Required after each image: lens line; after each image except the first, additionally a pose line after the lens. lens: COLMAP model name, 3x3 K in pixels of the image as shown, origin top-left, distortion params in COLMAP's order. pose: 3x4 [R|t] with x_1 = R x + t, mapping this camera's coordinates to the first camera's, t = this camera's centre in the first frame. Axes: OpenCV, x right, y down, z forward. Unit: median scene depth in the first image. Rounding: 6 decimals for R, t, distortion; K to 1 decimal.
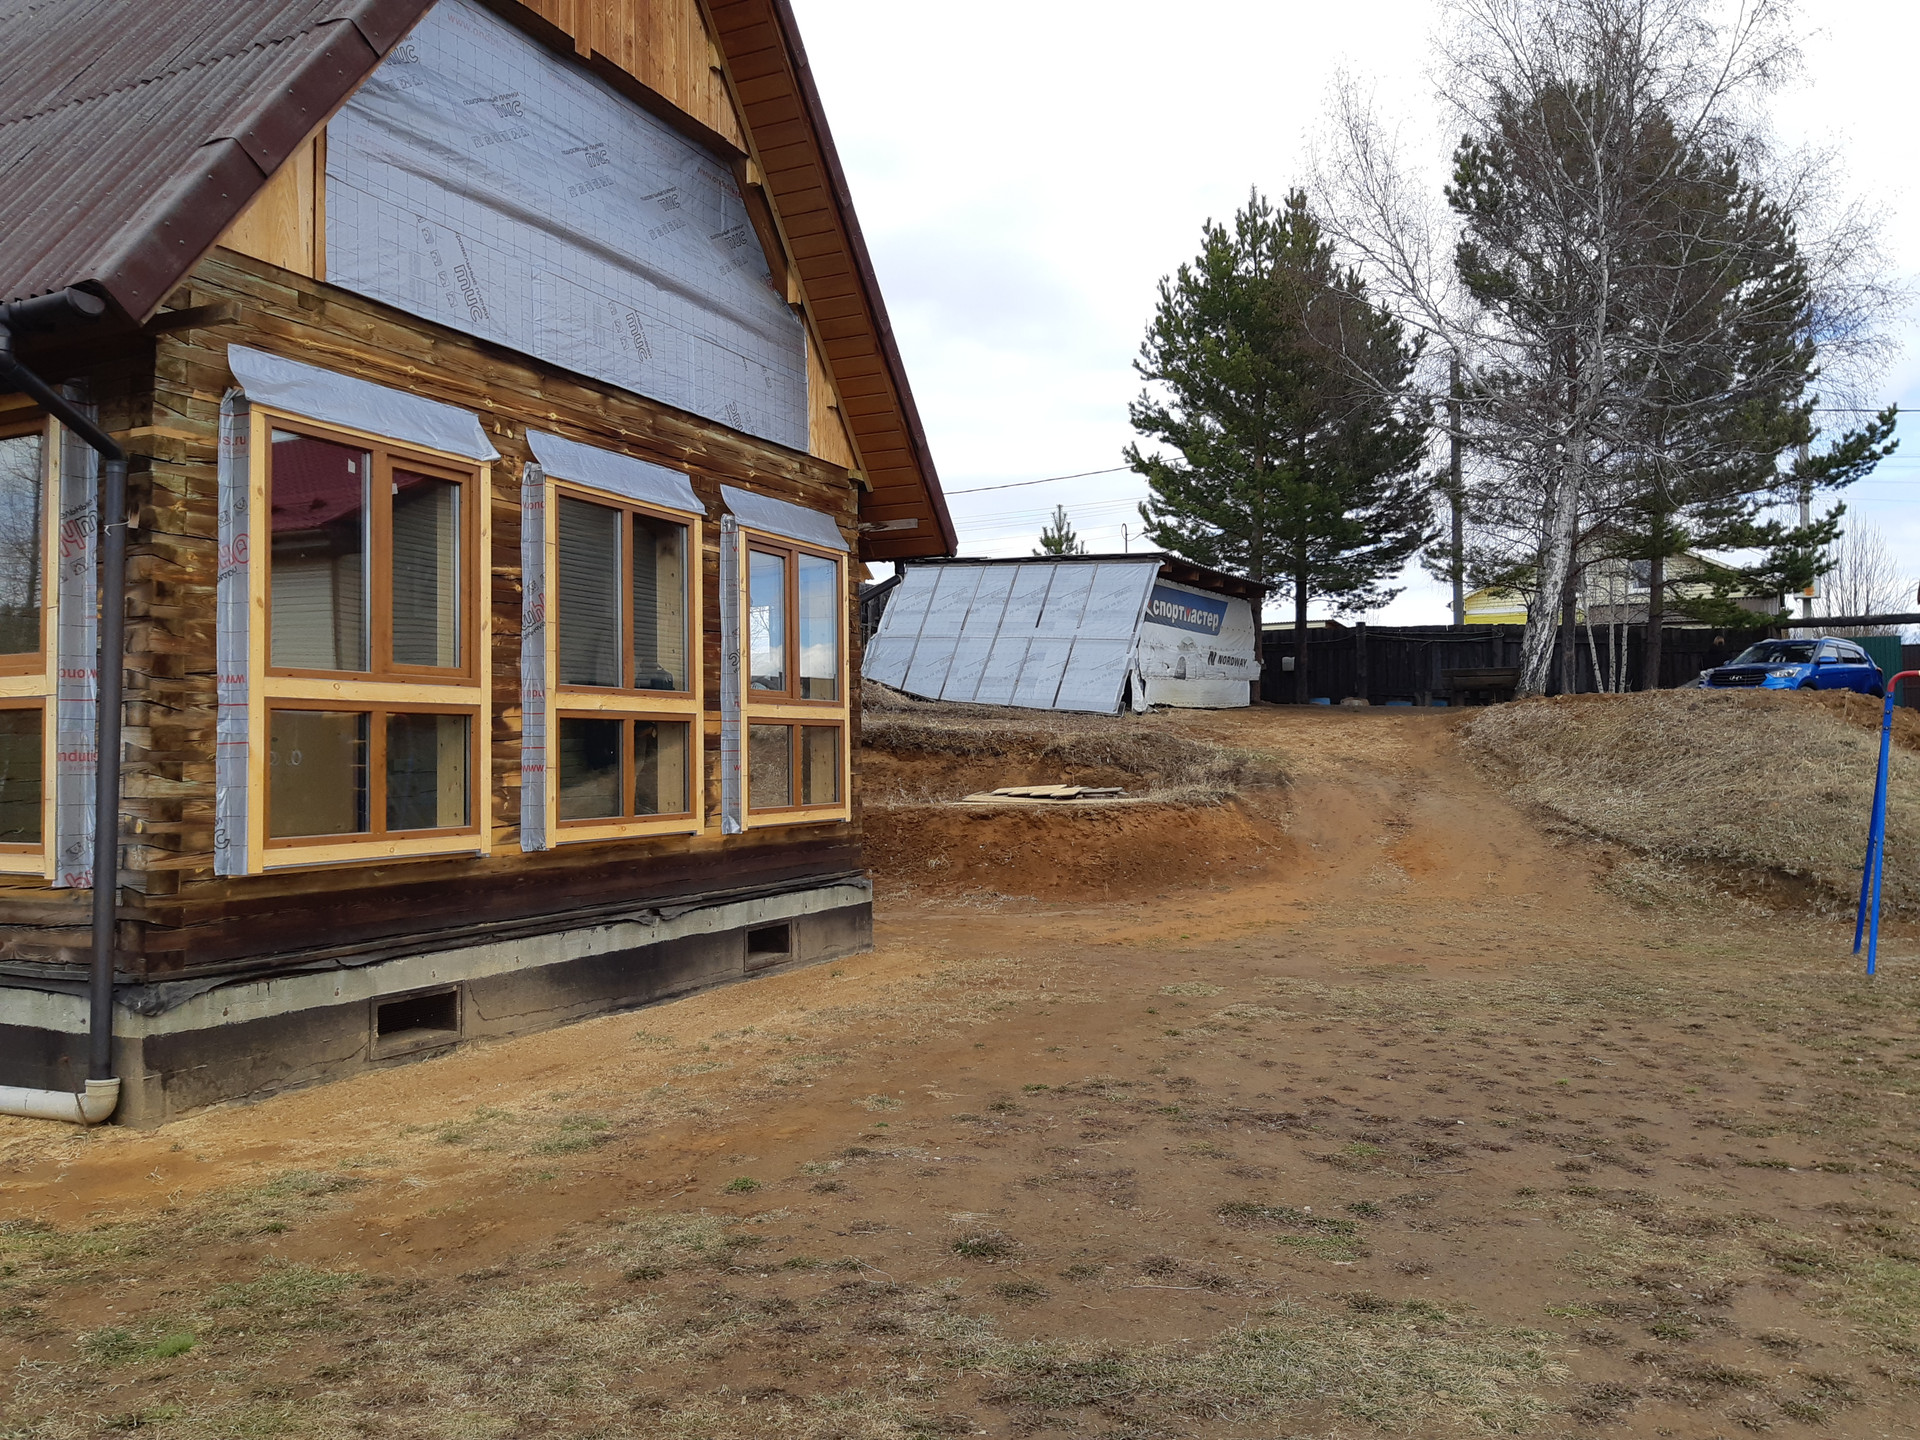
lens RADIAL K [[1491.3, 0, 945.6], [0, 1491.3, 713.1], [0, 0, 1]] dist [0.071448, -0.125001]
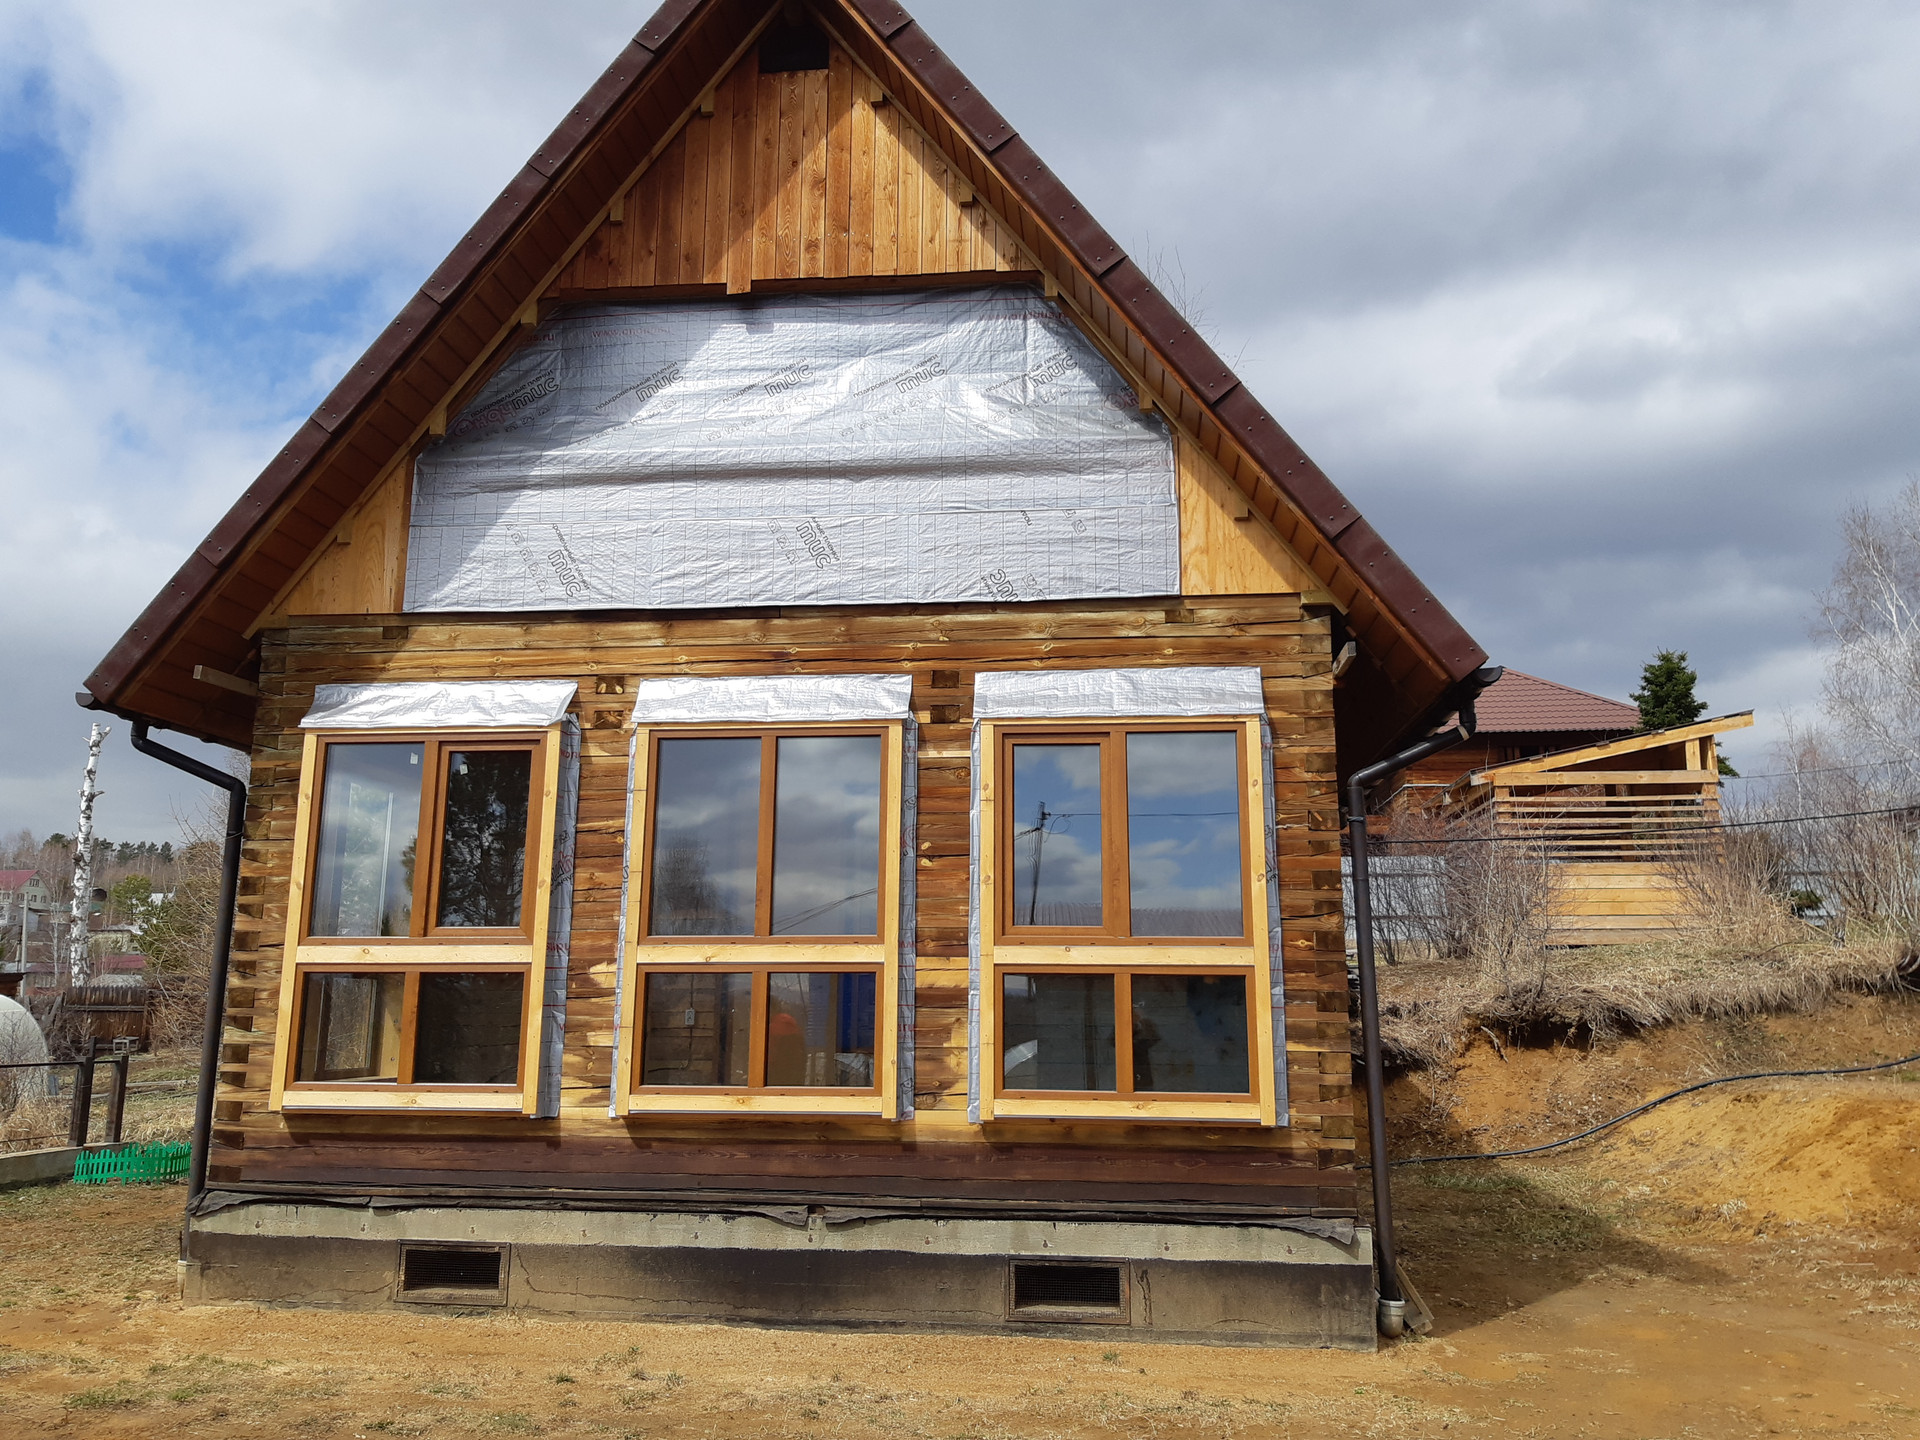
lens RADIAL K [[1491.3, 0, 959.7], [0, 1491.3, 728.9], [0, 0, 1]] dist [0.071448, -0.125001]
pose [[0.318998, -0.173556, -0.931729, 0.629577], [0.016614, 0.983963, -0.177597, 0.020376], [0.947610, 0.041174, 0.316766, 0.785675]]
